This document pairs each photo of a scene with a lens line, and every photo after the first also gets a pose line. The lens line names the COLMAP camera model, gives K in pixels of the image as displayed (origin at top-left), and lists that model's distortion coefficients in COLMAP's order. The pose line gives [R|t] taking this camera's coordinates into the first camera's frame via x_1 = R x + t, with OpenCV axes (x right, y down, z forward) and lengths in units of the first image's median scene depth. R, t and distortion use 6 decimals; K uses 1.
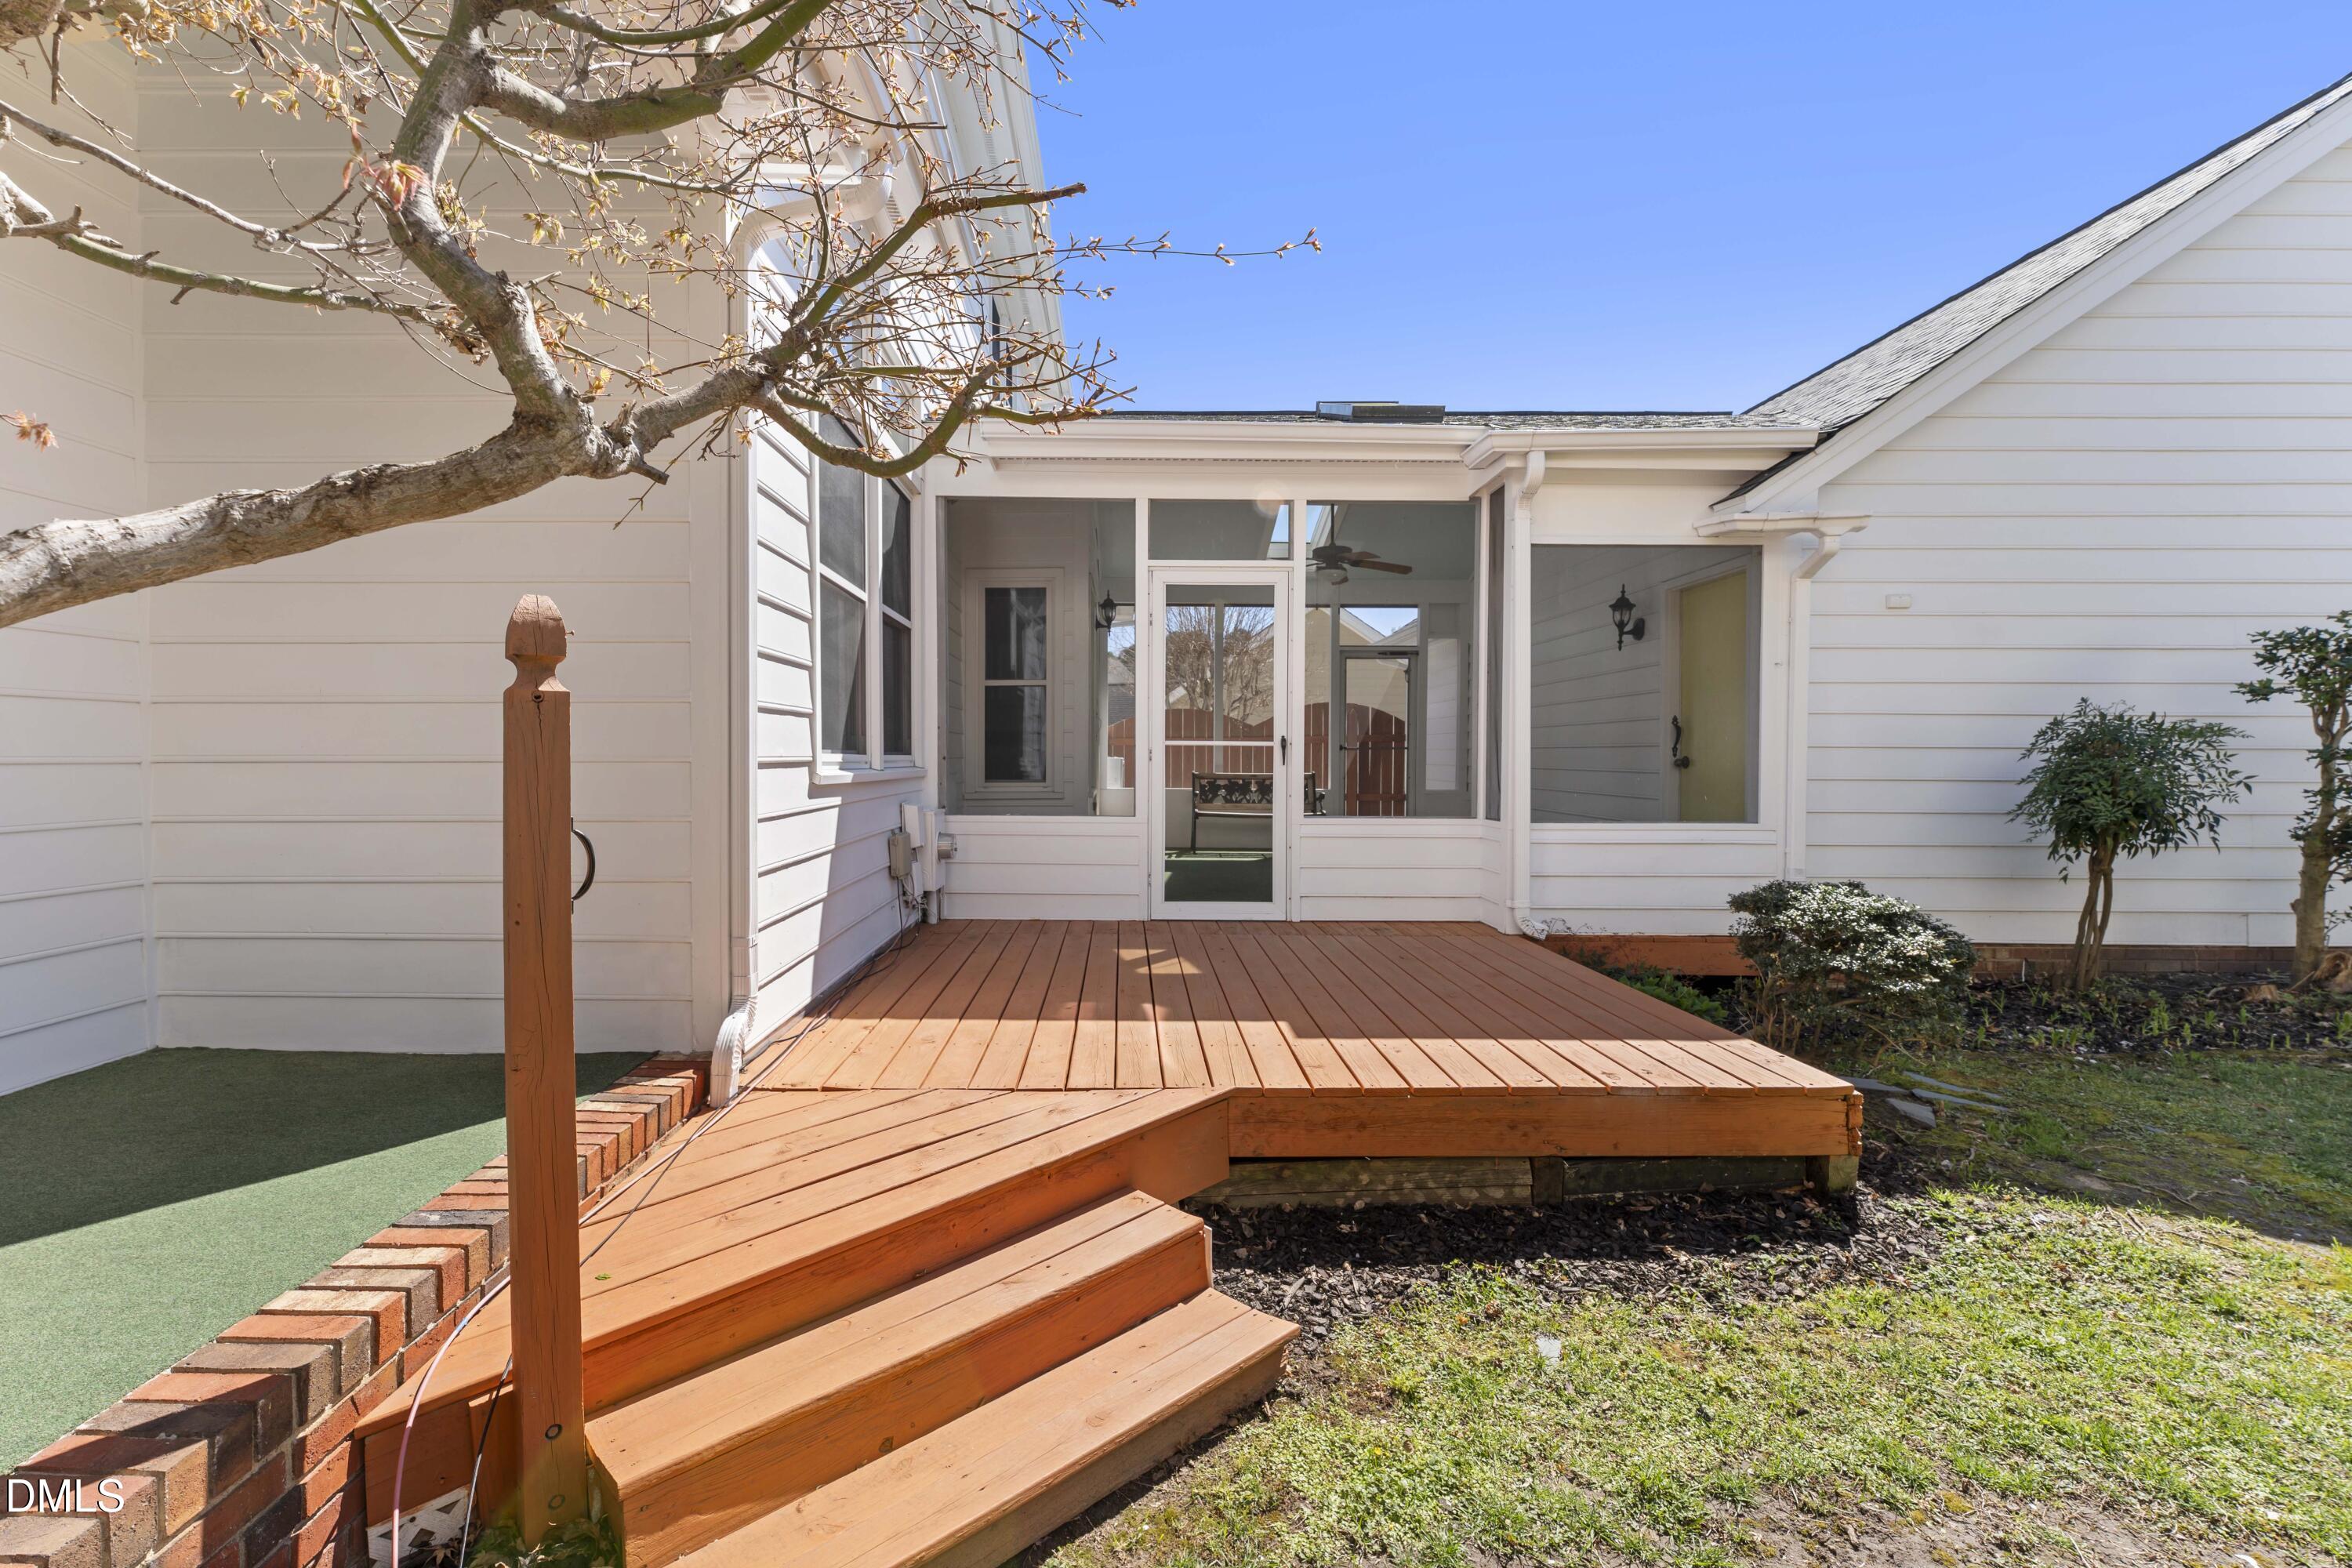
lens RADIAL K [[958.3, 0, 1122.8], [0, 958.3, 774.2], [0, 0, 1]] dist [0.000897, 0.000128]
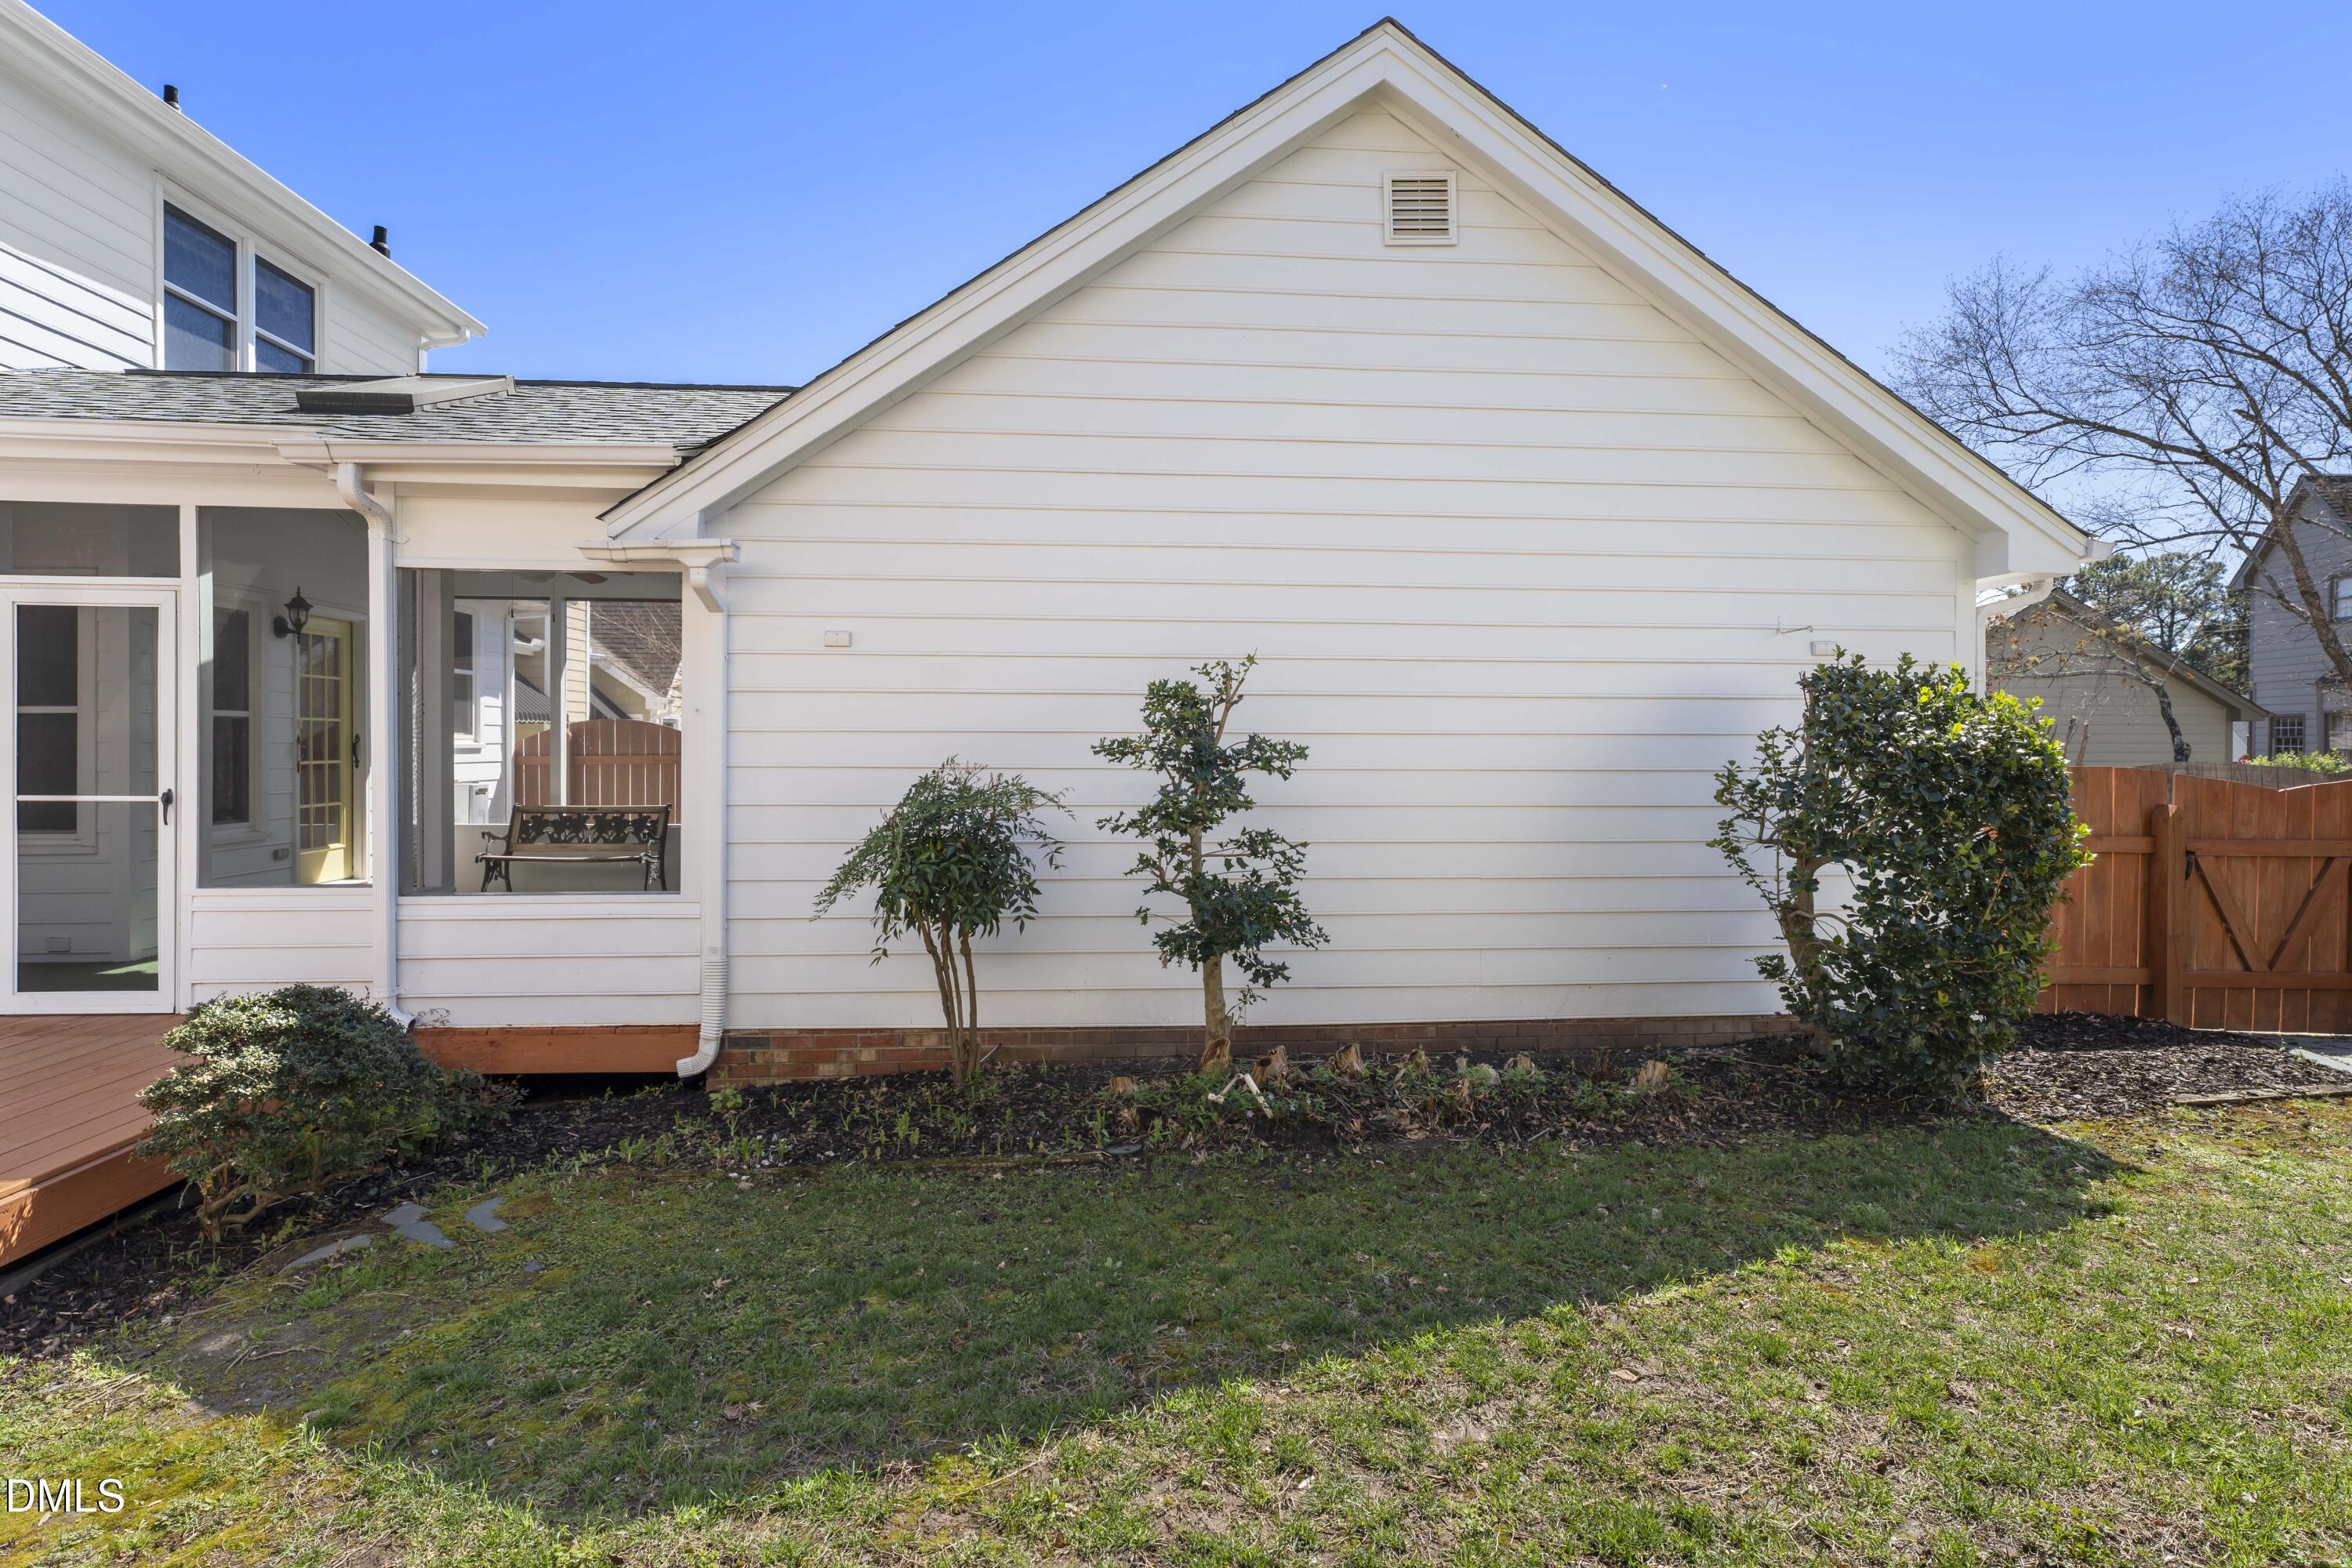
lens RADIAL K [[1202.3, 0, 1174.8], [0, 1202.3, 749.8], [0, 0, 1]] dist [-0.000387, 0.000337]
pose [[0.996369, 0.000304, 0.085138, 1.131507], [0.000941, 0.999893, -0.014578, -0.069617], [-0.085133, 0.014605, 0.996263, -0.128743]]
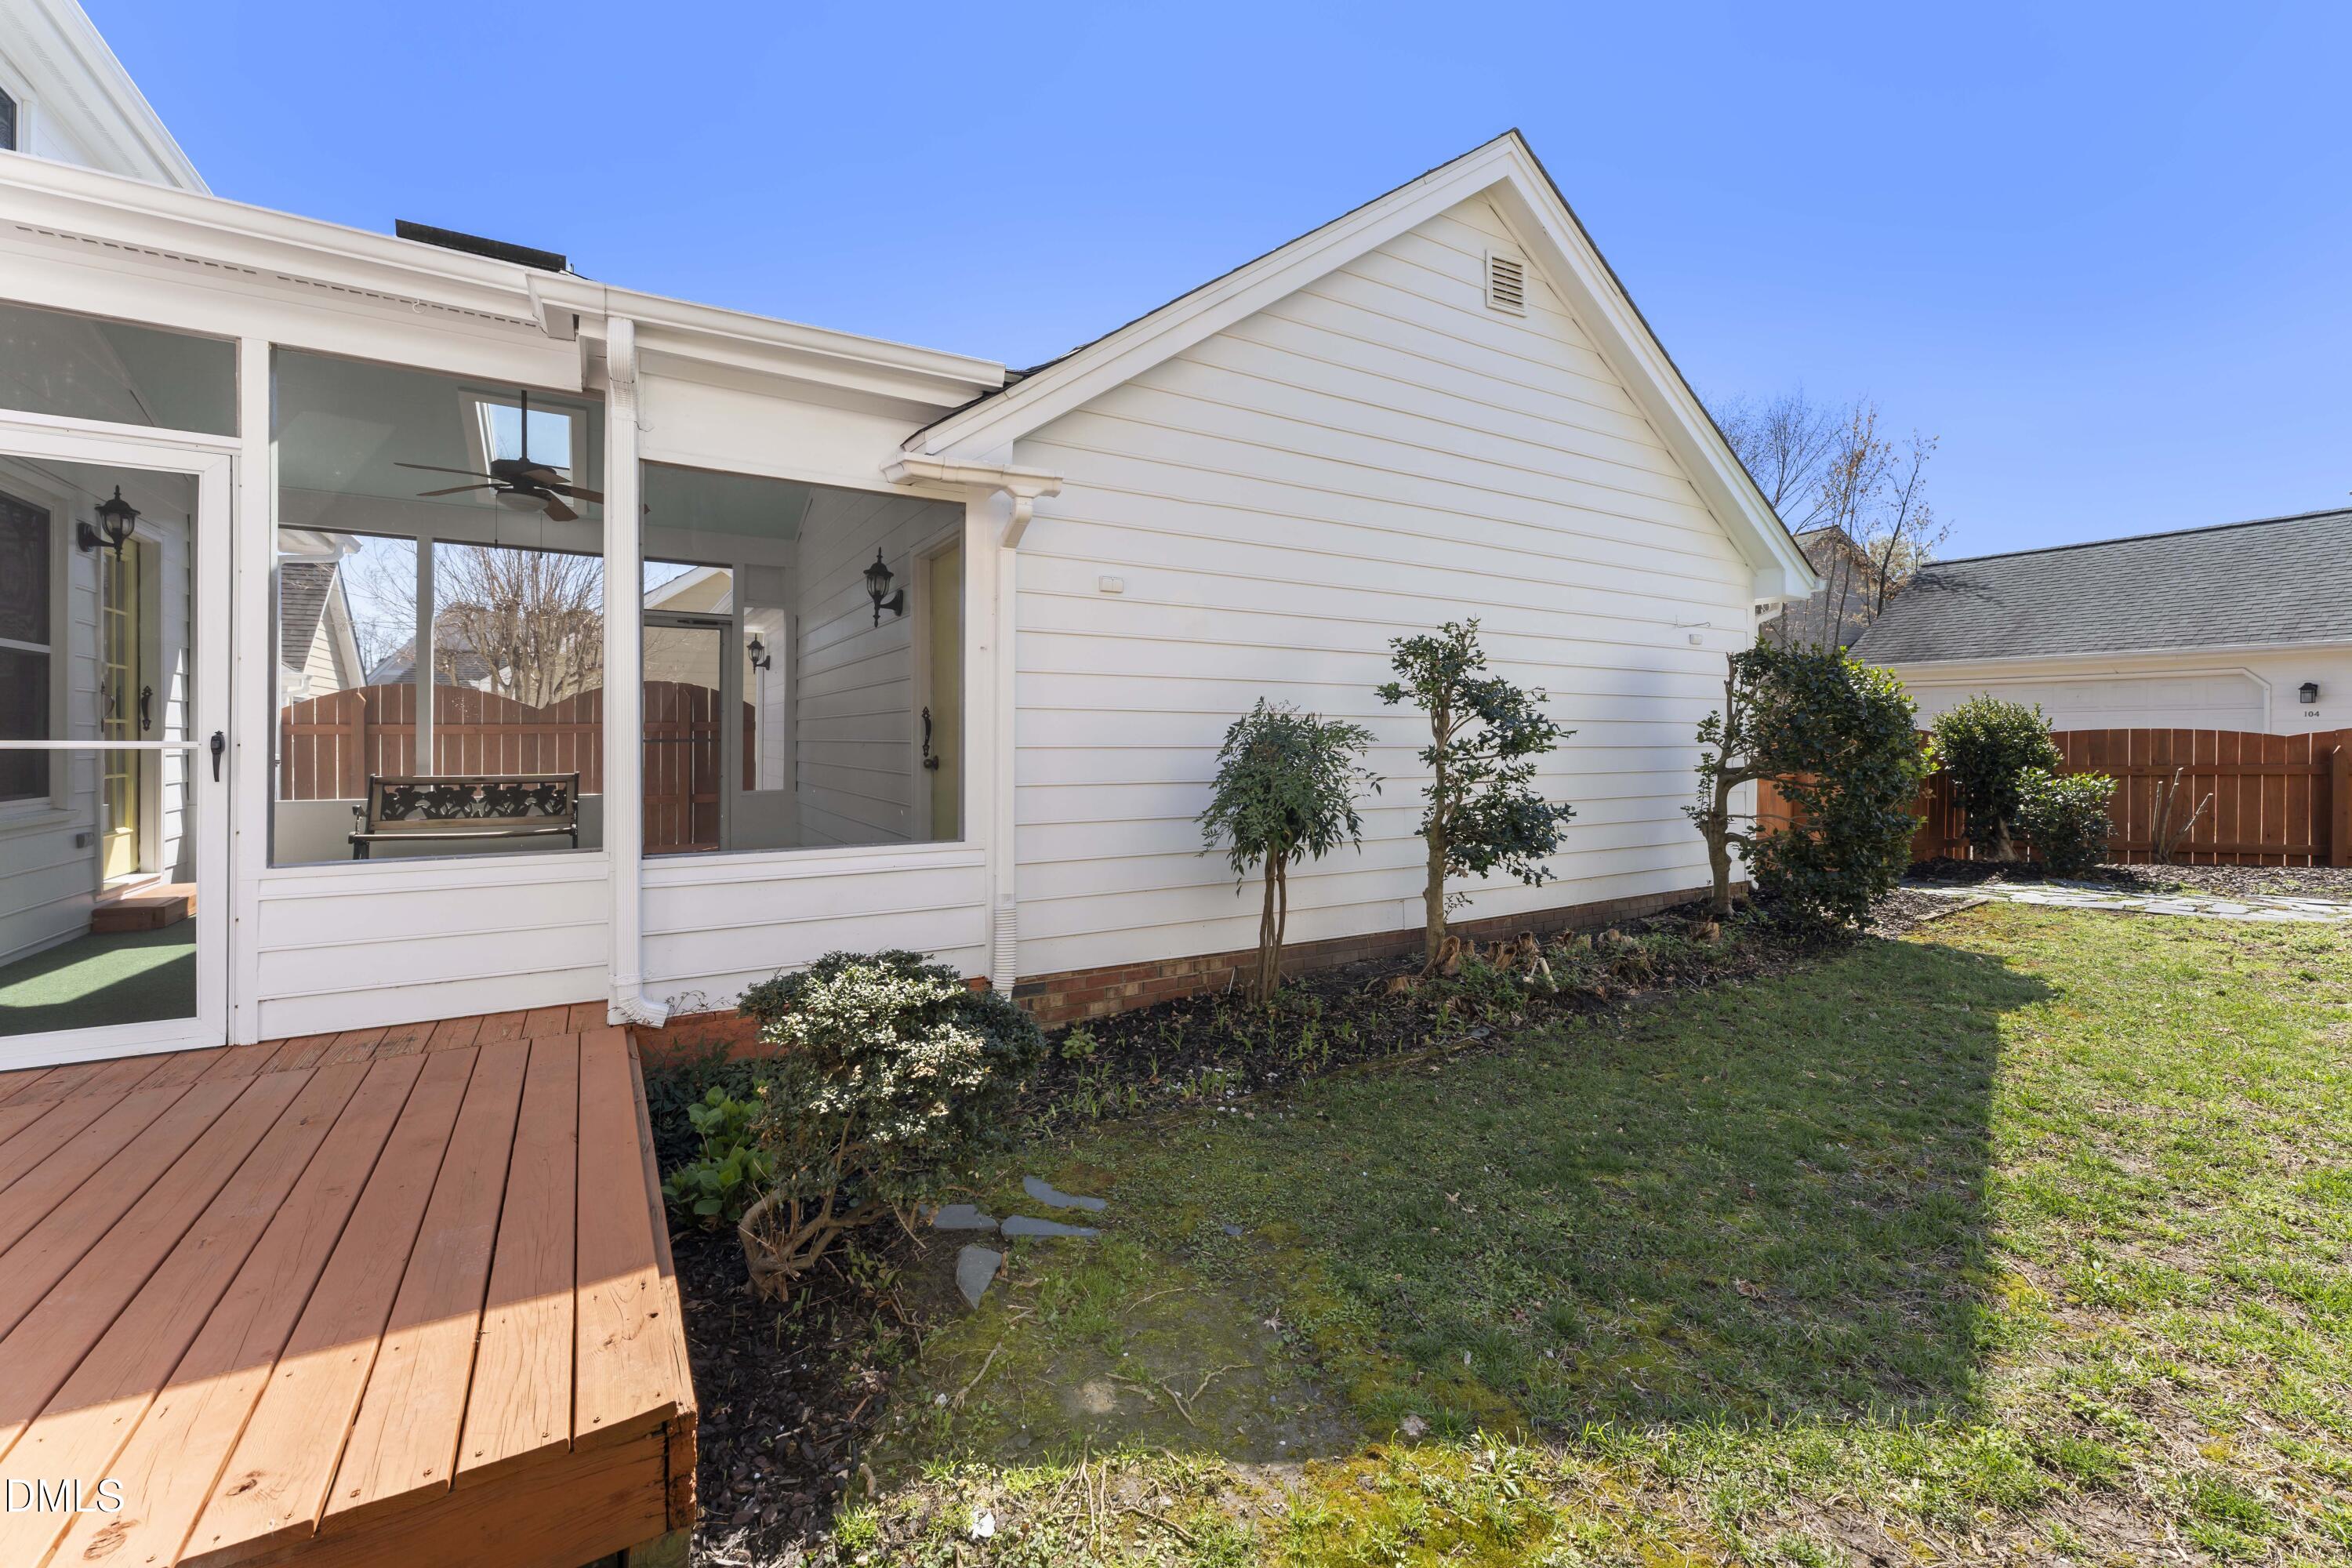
lens RADIAL K [[959.4, 0, 1170.1], [0, 959.4, 735.8], [0, 0, 1]] dist [-0.000348, -0.000269]
pose [[0.857026, 0.000752, 0.515273, 0.437610], [0.010677, 0.999758, -0.019217, -0.023802], [-0.515163, 0.021971, 0.856811, 0.230862]]
